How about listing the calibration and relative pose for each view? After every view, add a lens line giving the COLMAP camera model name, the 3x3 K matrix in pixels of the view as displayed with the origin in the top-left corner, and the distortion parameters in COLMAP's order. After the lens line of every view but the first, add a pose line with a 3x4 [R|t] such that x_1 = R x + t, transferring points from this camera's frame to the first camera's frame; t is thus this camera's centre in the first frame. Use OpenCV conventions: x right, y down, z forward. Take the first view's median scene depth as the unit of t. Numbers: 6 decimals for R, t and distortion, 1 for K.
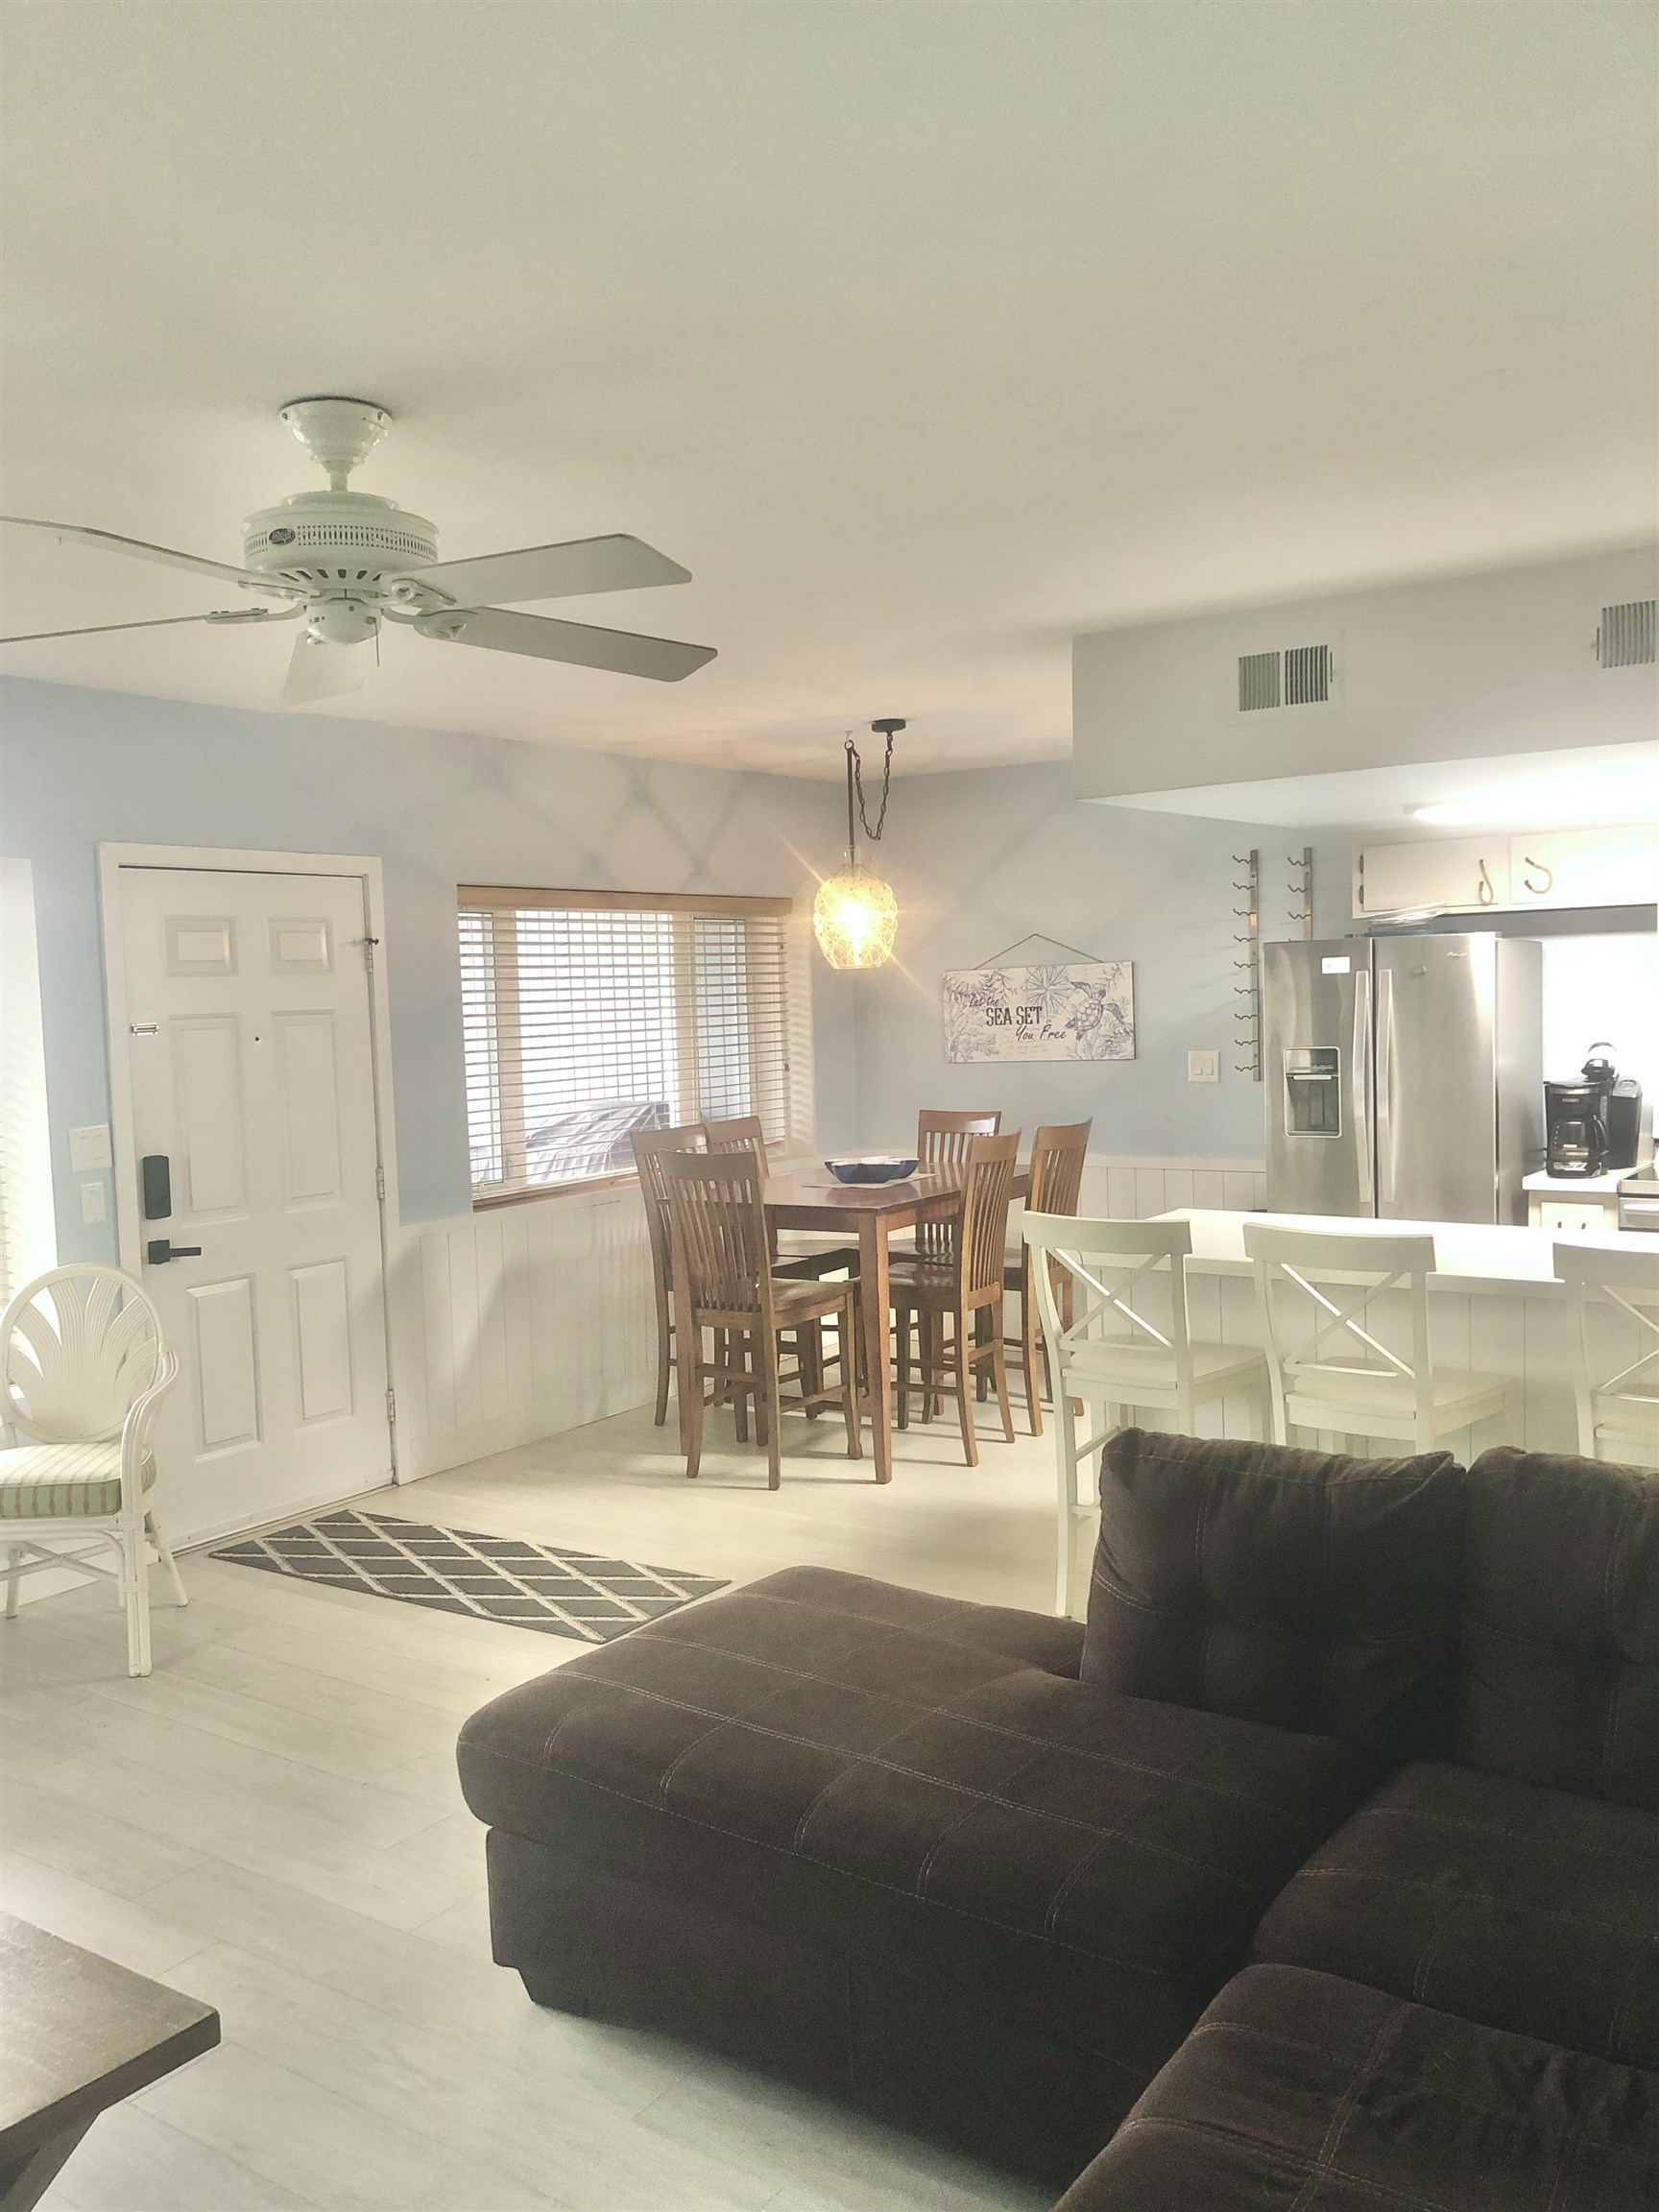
lens RADIAL K [[1814.7, 0, 832.7], [0, 1814.7, 1115.8], [0, 0, 1]] dist [0.120791, -0.291232]
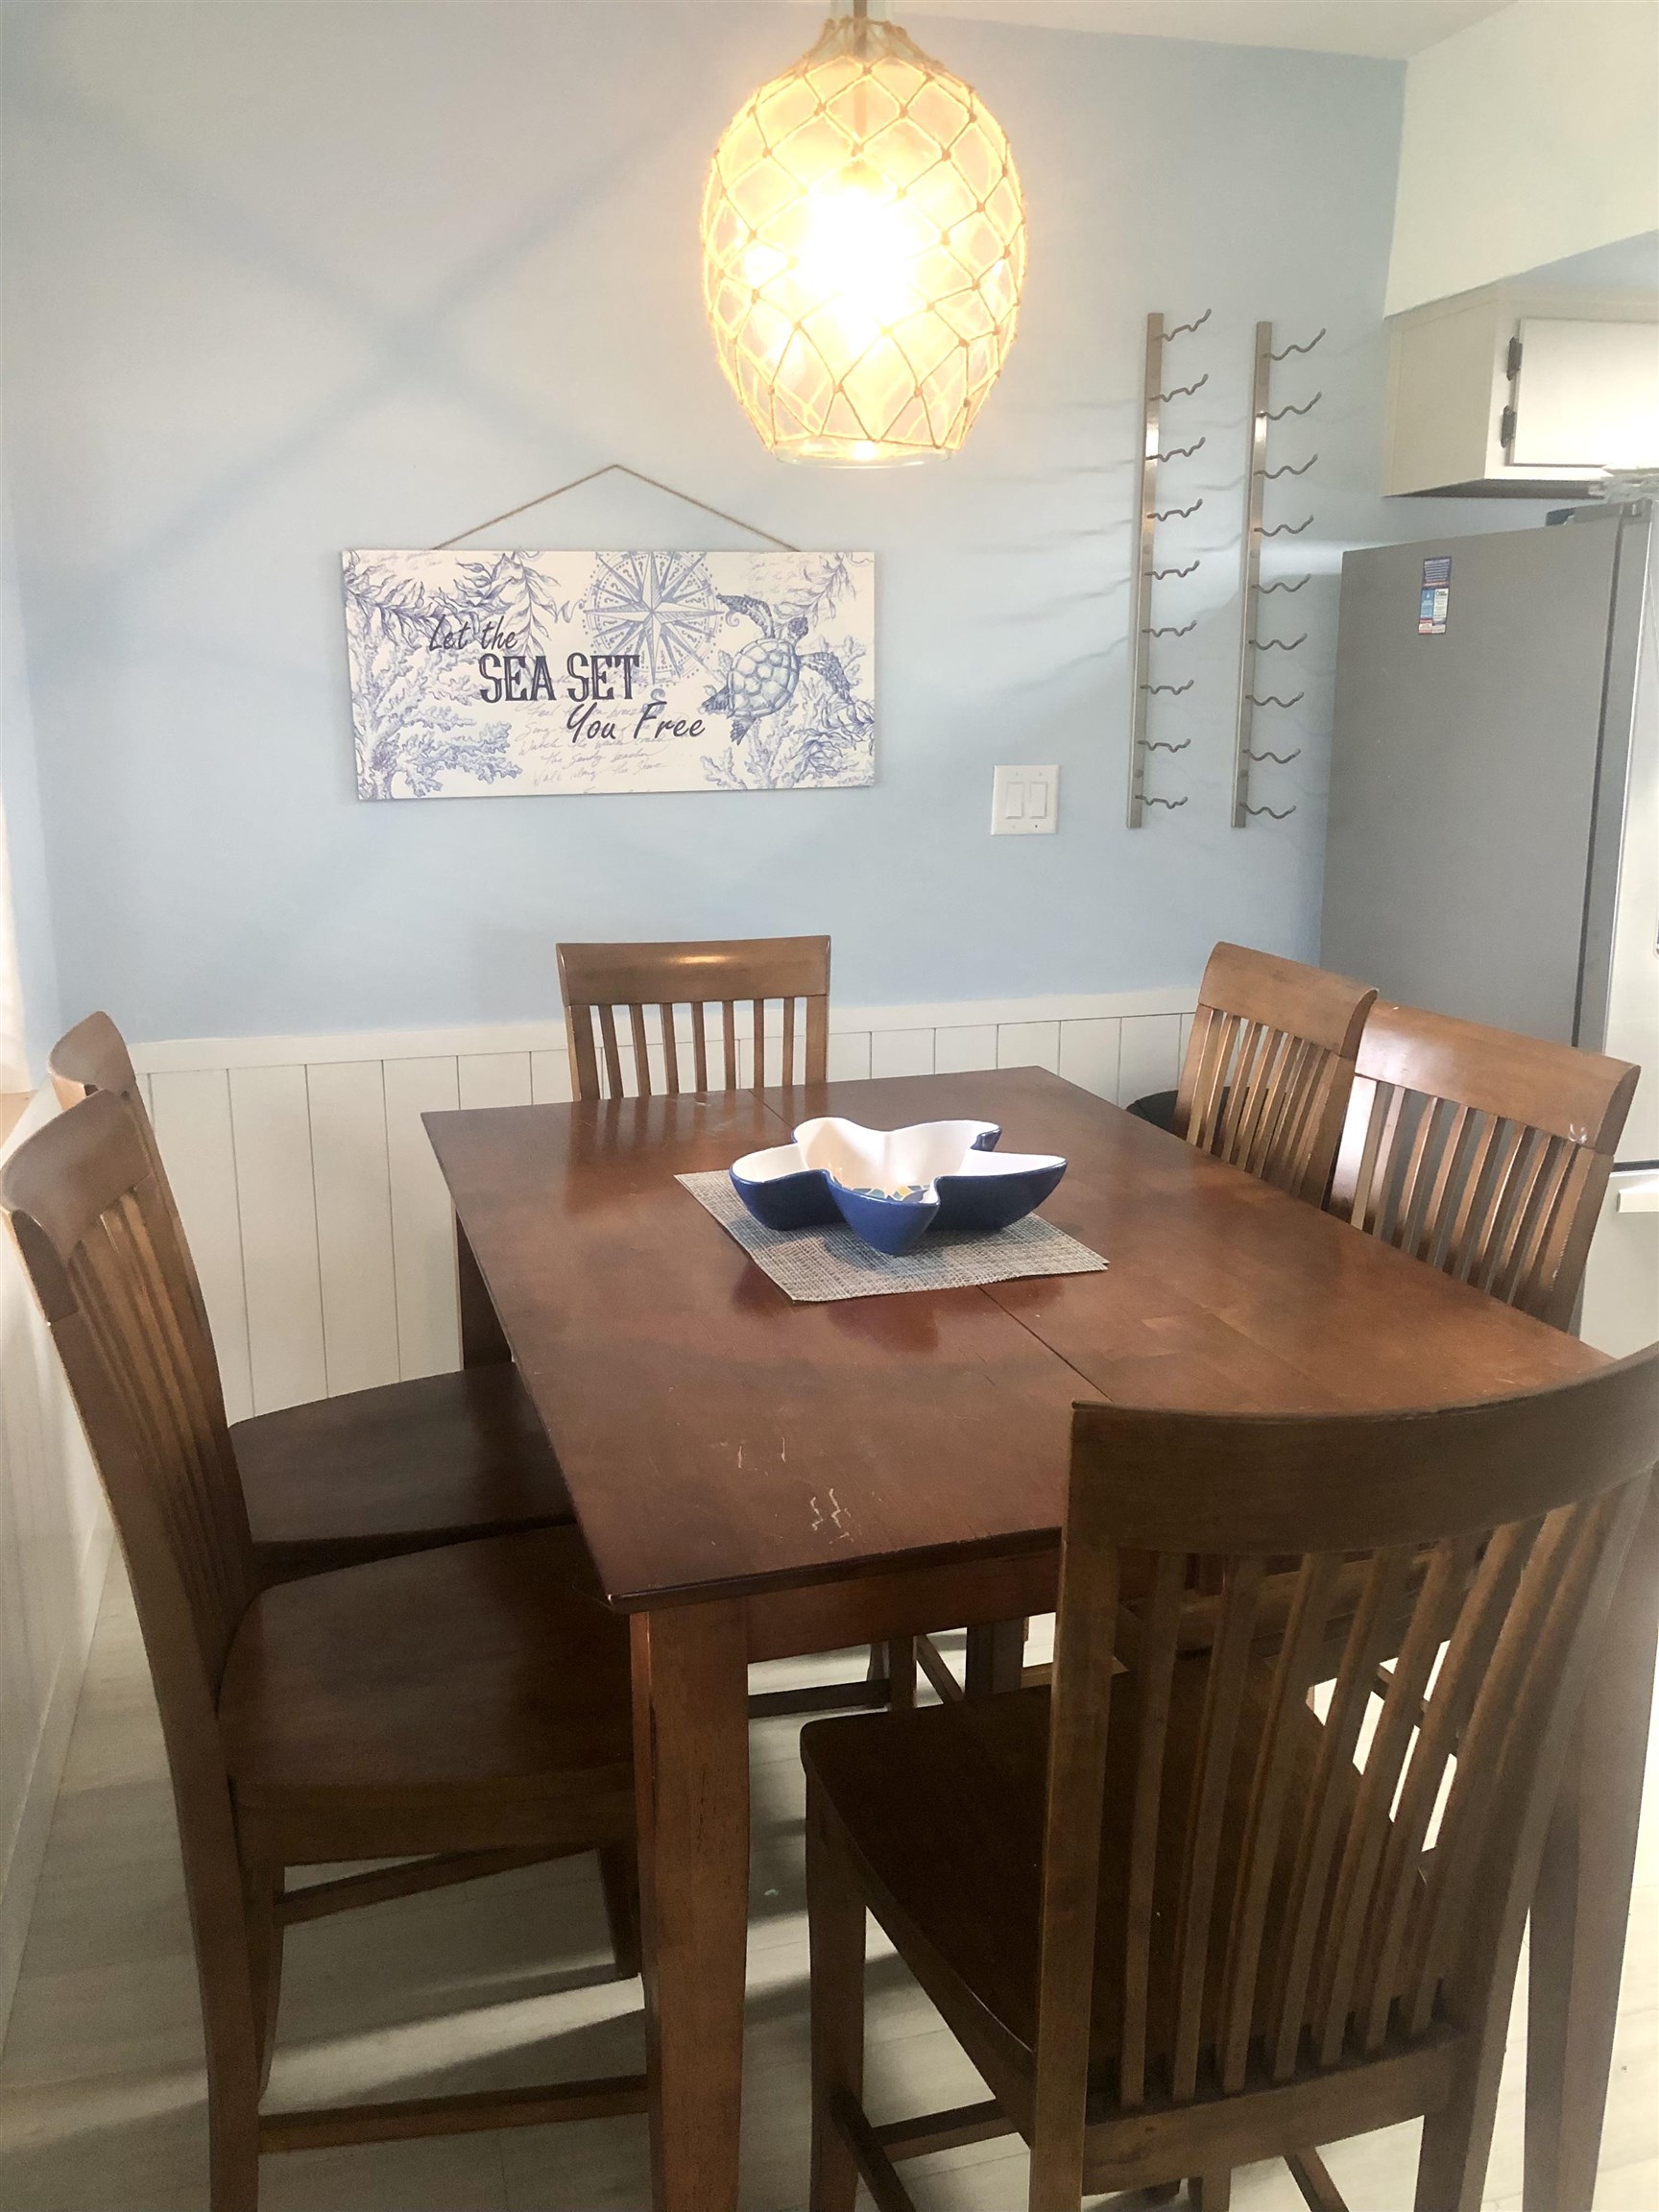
lens RADIAL K [[1814.7, 0, 832.7], [0, 1814.7, 1115.8], [0, 0, 1]] dist [0.120791, -0.291232]
pose [[0.645172, -0.151902, 0.748785, -0.209427], [0.032609, 0.984619, 0.171647, -0.032798], [-0.763341, -0.086325, 0.640202, 0.827323]]
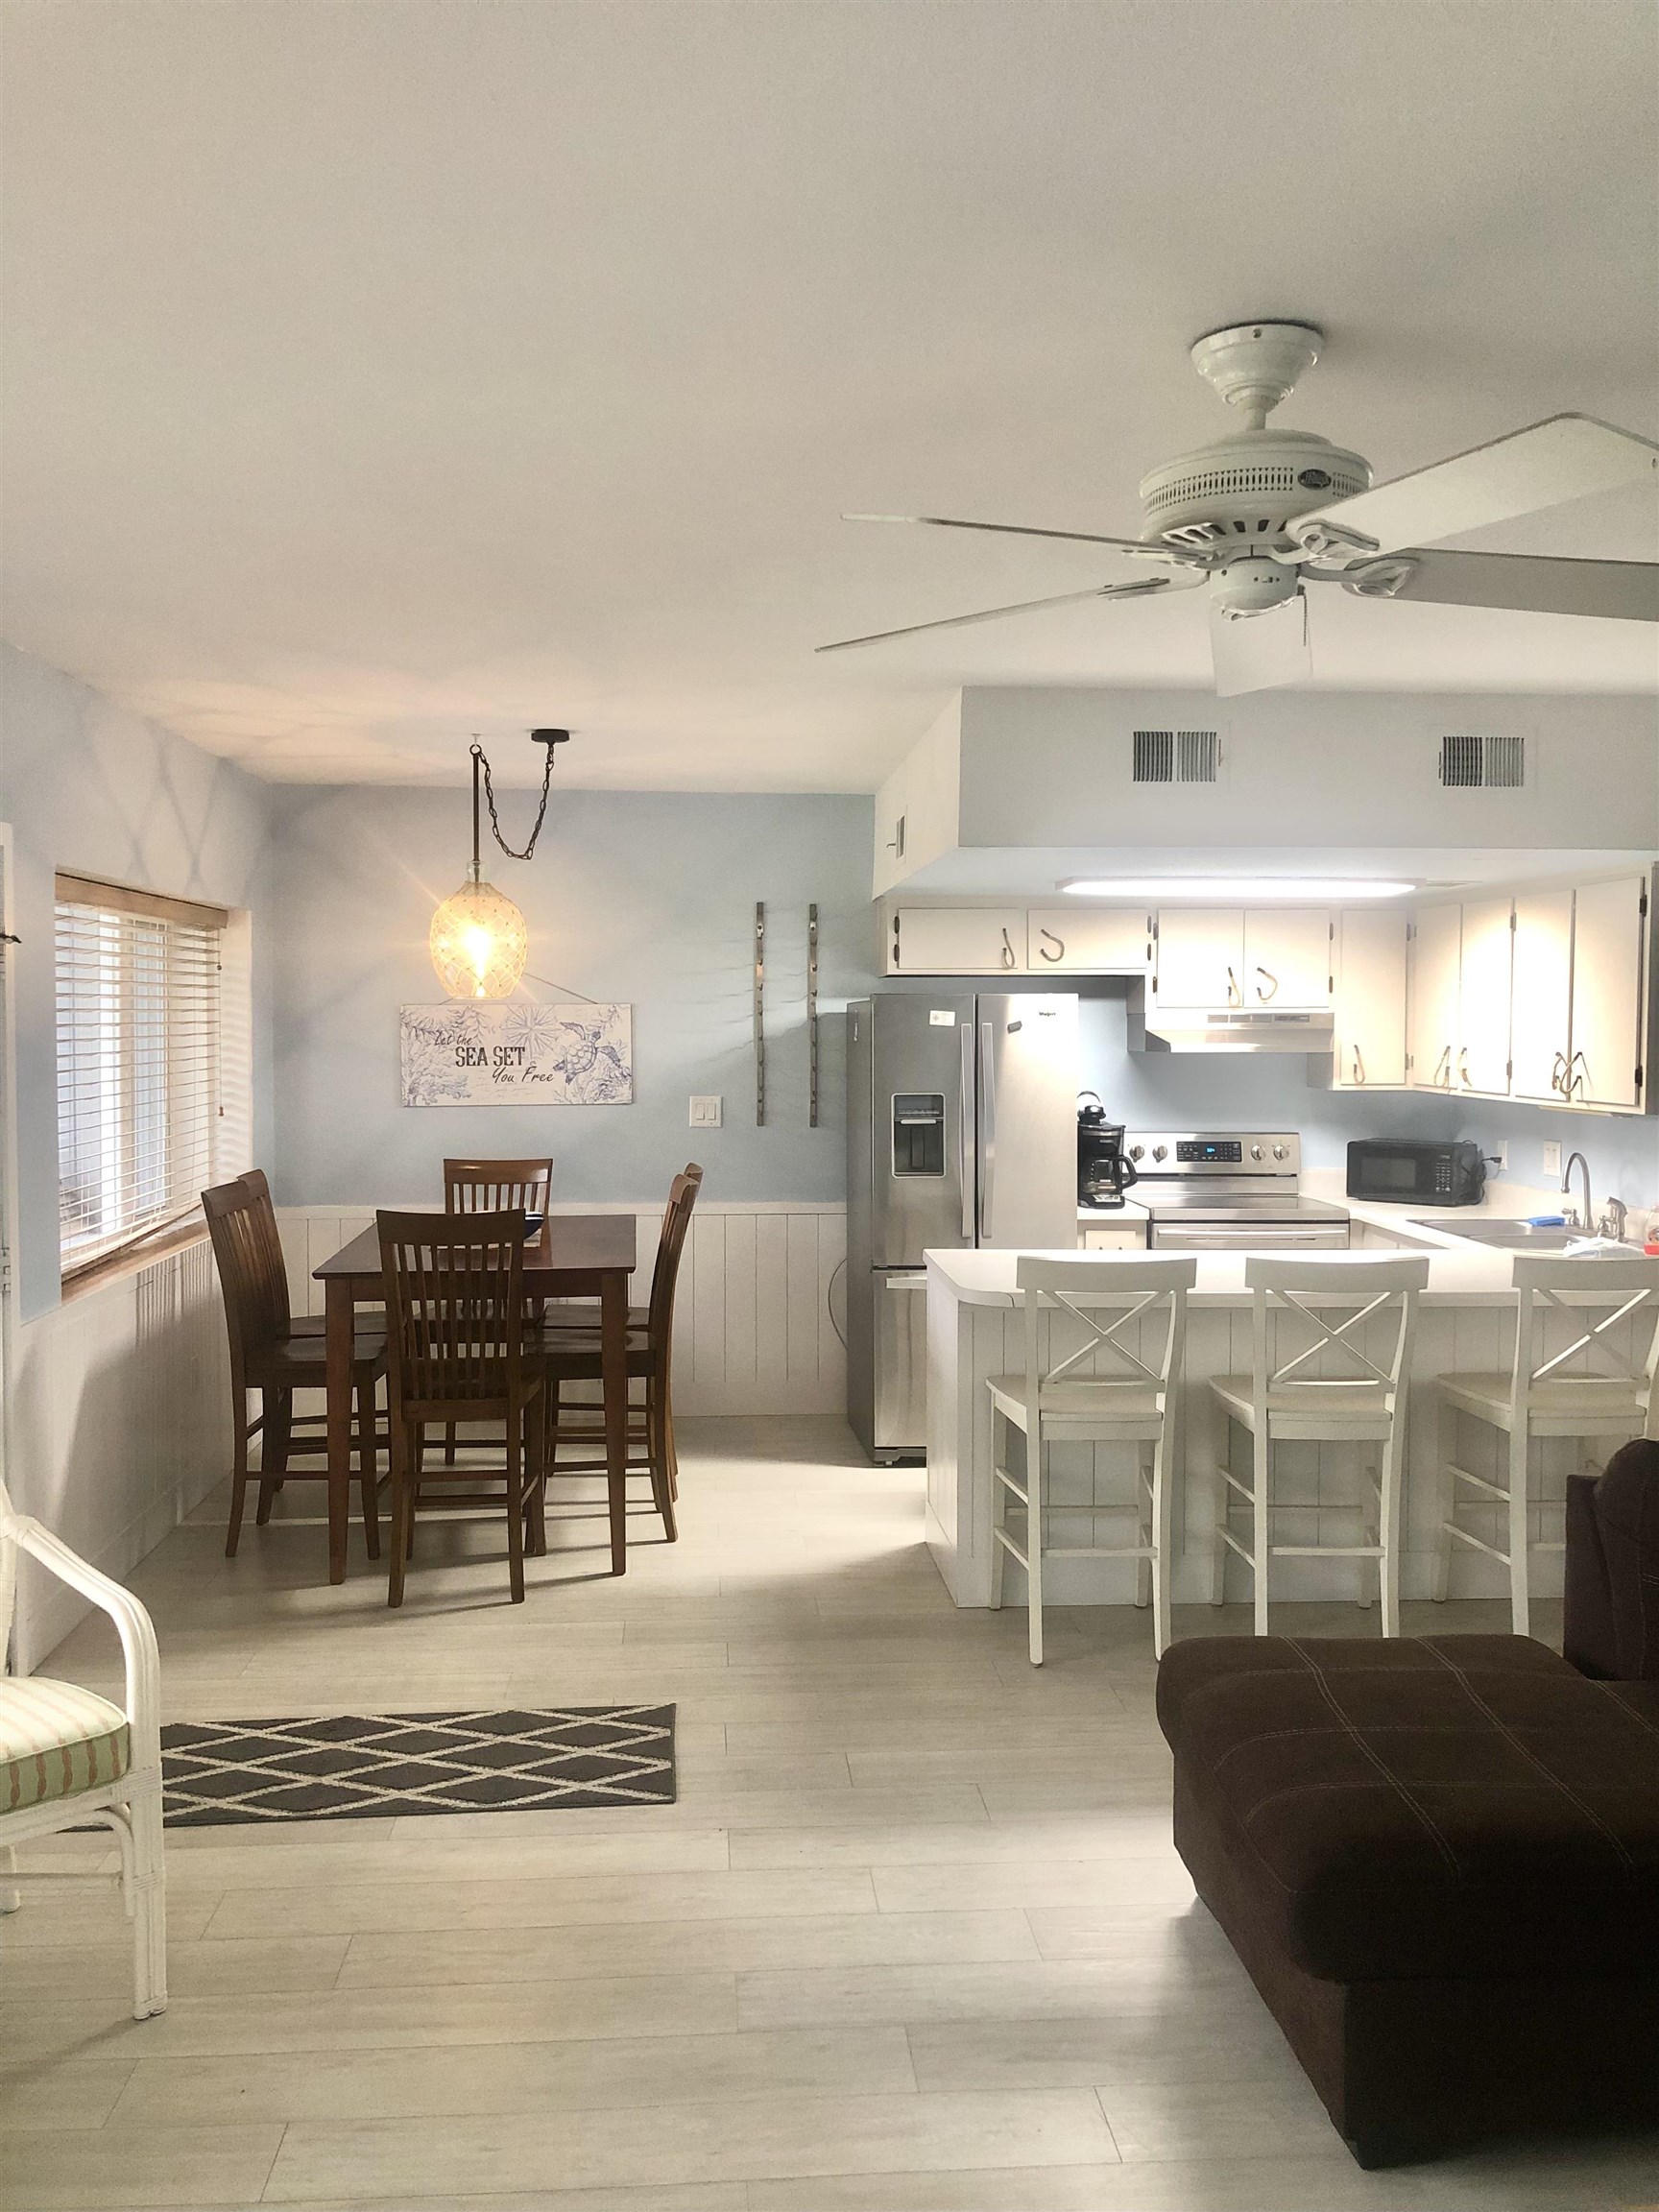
lens RADIAL K [[1809.9, 0, 820.9], [0, 1809.9, 1104.9], [0, 0, 1]] dist [0.151031, -0.238070]
pose [[0.780584, 0.004787, 0.625033, -0.417250], [0.014138, 0.999580, -0.025312, -0.005163], [-0.624891, 0.028595, 0.780188, 0.204758]]
